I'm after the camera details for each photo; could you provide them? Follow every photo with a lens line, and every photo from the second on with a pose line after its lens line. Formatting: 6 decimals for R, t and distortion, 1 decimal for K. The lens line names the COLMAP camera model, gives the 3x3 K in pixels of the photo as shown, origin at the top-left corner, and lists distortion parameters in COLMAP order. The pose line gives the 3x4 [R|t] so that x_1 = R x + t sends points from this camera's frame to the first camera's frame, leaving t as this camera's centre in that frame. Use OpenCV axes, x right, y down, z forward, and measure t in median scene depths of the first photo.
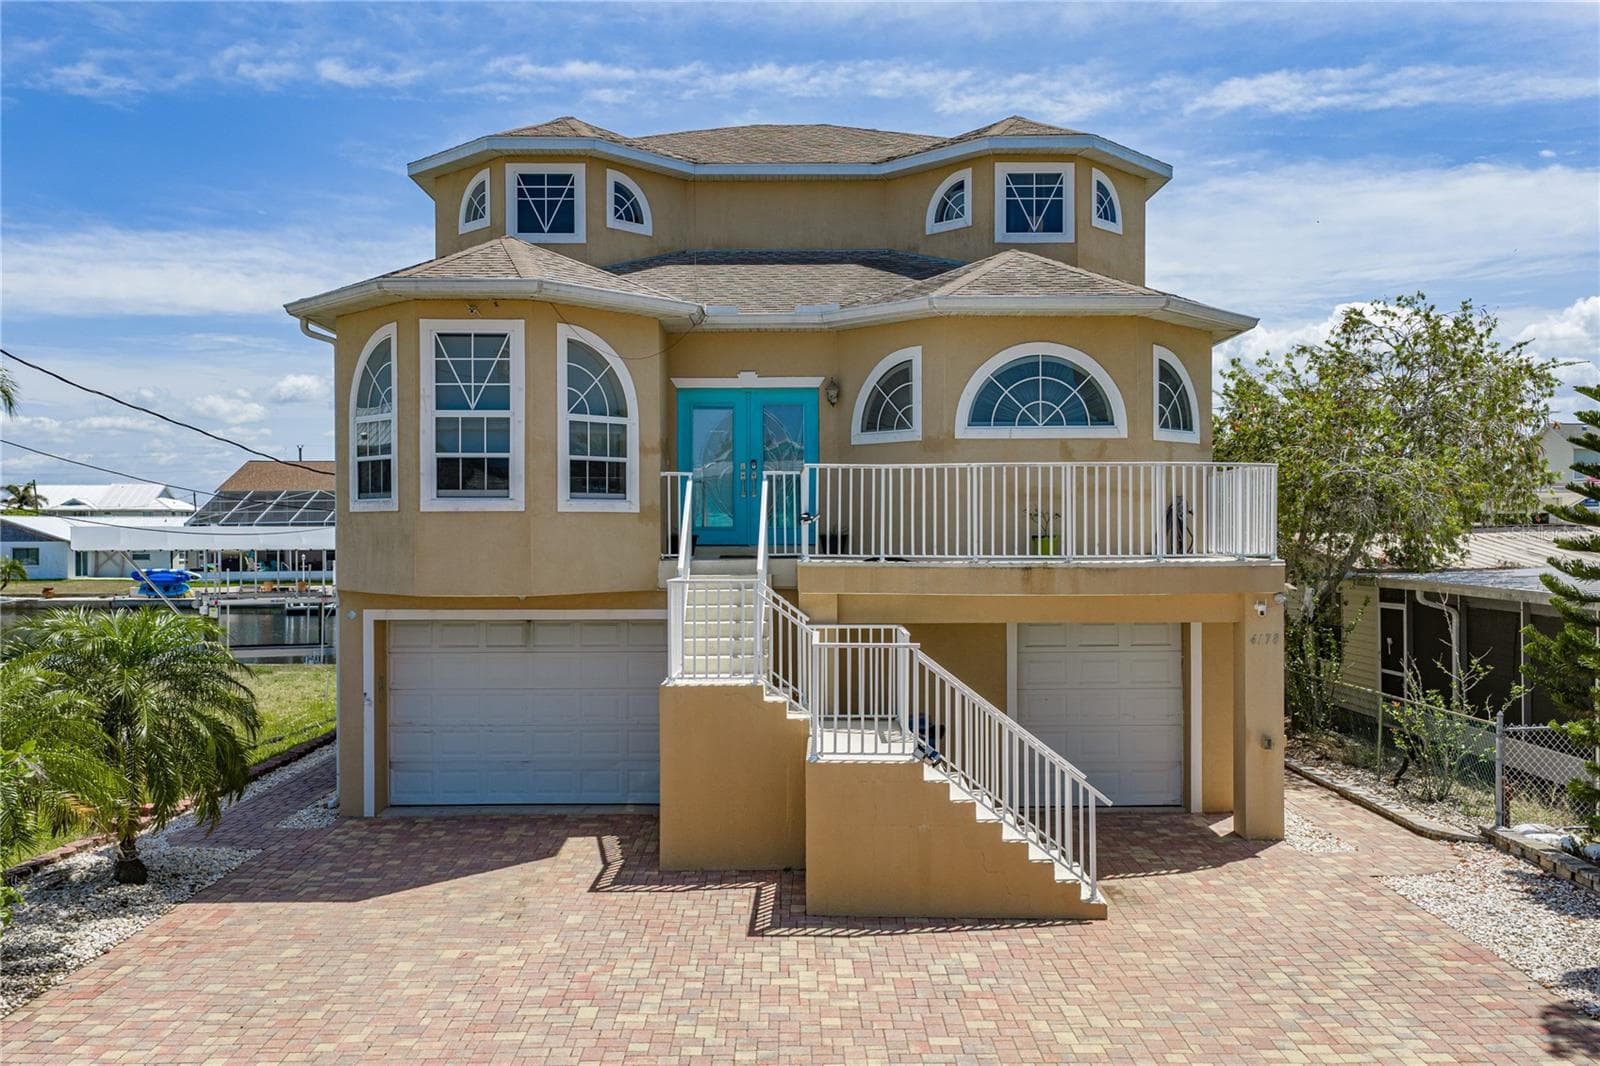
lens RADIAL K [[1326.1, 0, 795.1], [0, 1326.1, 535.3], [0, 0, 1]] dist [0.027839, -0.000524]
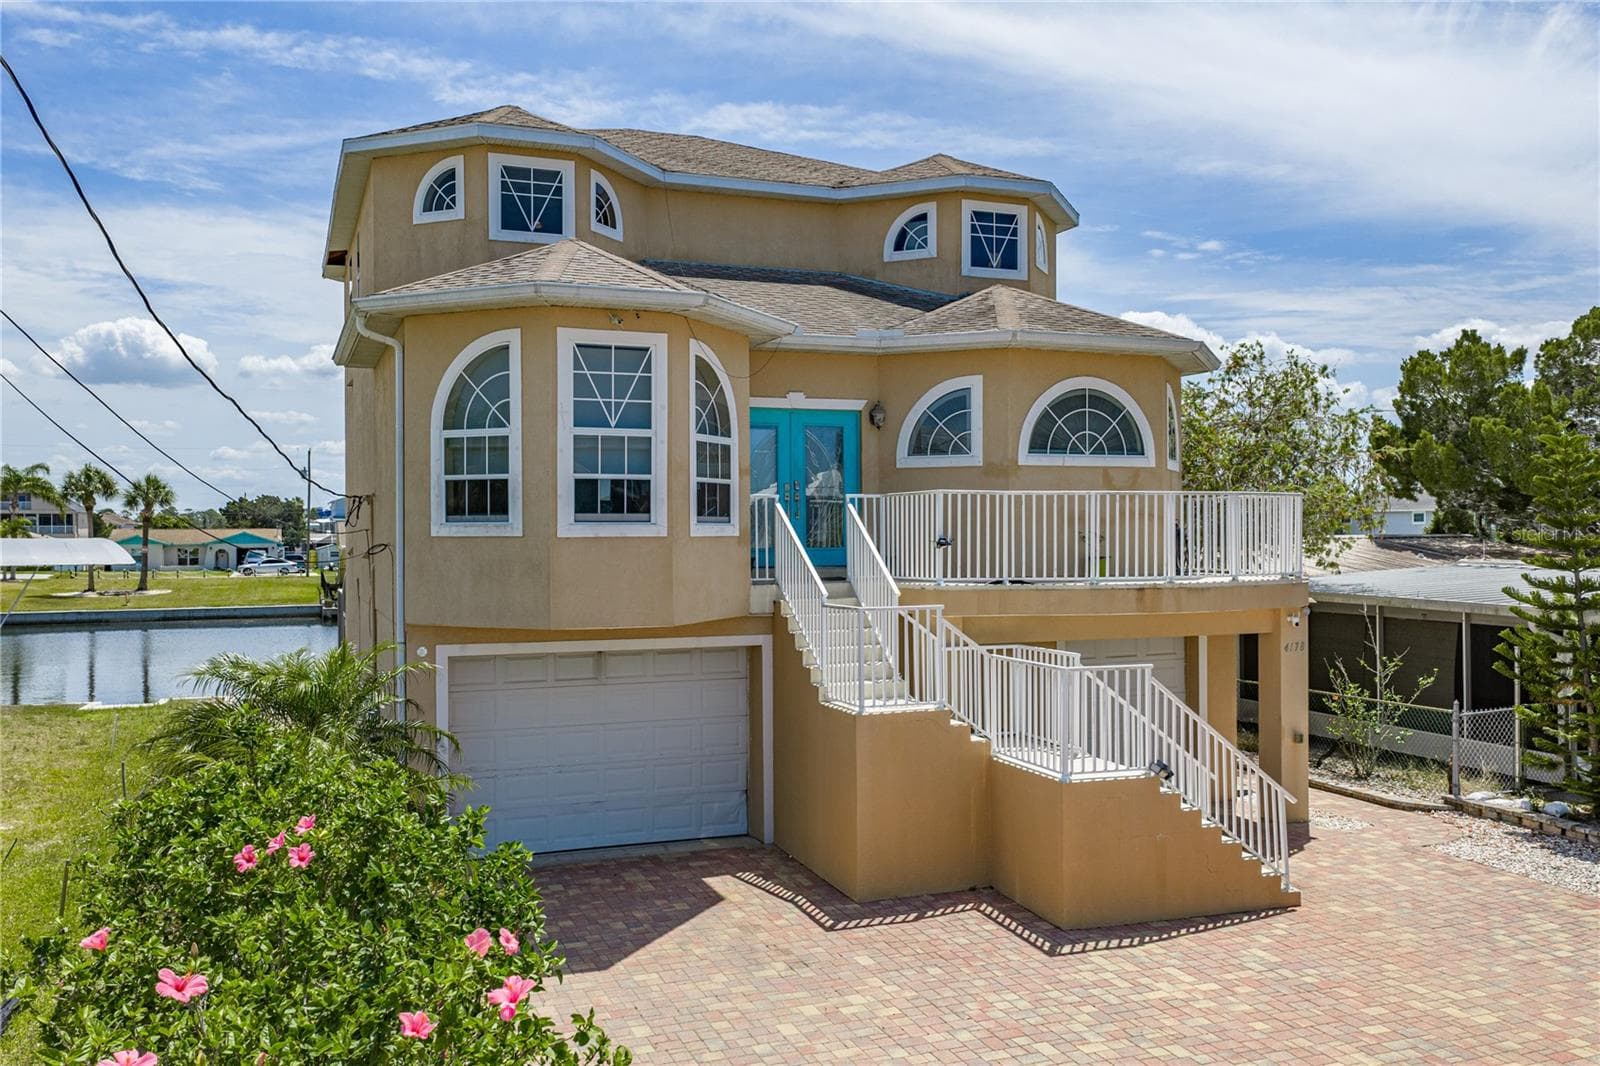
lens RADIAL K [[1326.1, 0, 795.1], [0, 1326.1, 535.3], [0, 0, 1]] dist [0.027839, -0.000524]
pose [[0.932724, -0.002460, 0.360583, -0.461646], [0.002972, 0.999995, -0.000867, -0.018200], [-0.360579, 0.001881, 0.932727, 0.088526]]
